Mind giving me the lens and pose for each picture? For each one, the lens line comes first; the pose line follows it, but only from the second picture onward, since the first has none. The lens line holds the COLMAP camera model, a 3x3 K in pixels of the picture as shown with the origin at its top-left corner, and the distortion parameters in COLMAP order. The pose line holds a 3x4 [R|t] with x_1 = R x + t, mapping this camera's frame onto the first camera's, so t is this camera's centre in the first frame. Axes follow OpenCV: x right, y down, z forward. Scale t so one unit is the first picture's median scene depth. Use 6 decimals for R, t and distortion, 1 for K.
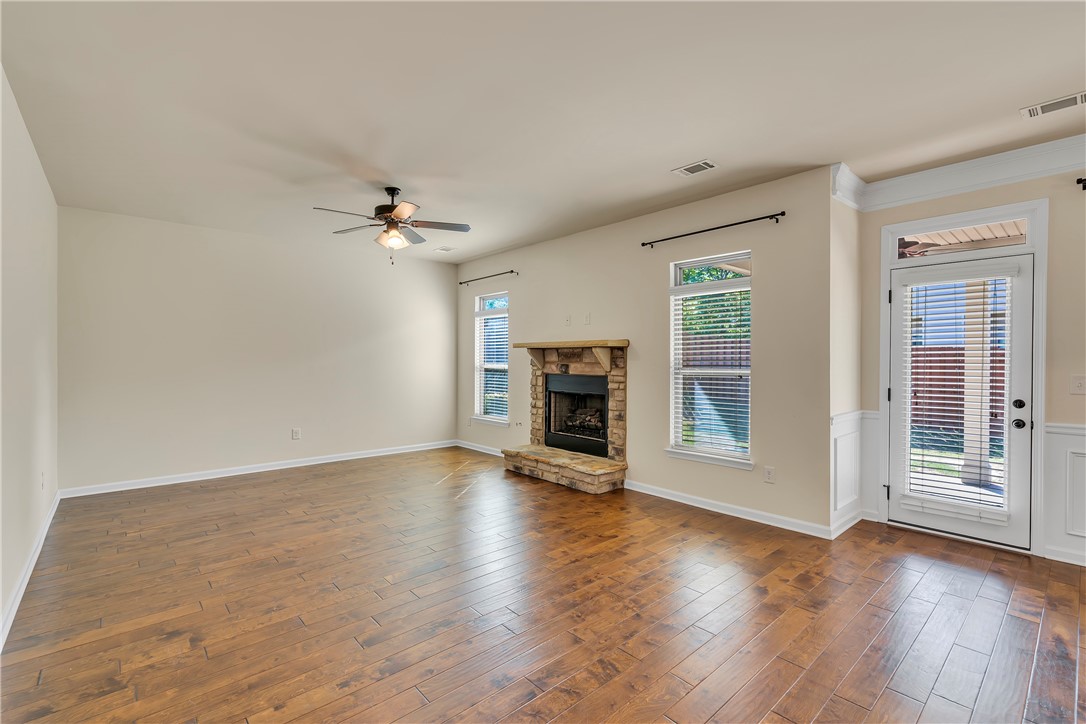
lens RADIAL K [[485.2, 0, 541.7], [0, 485.2, 363.3], [0, 0, 1]] dist [-0.003221, 0.000312]
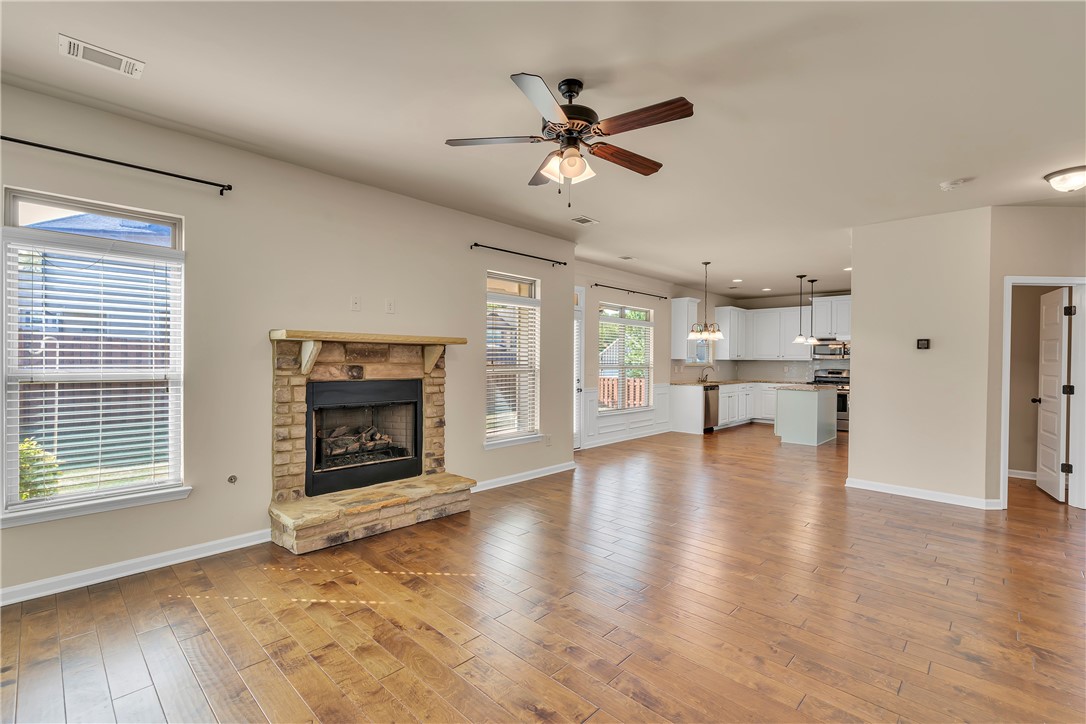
lens RADIAL K [[485.2, 0, 541.7], [0, 485.2, 363.3], [0, 0, 1]] dist [-0.003221, 0.000312]
pose [[-0.084378, -0.008834, 0.996395, -0.729334], [-0.000210, 0.999961, 0.008848, -0.008535], [-0.996434, 0.000537, -0.084377, 0.861782]]
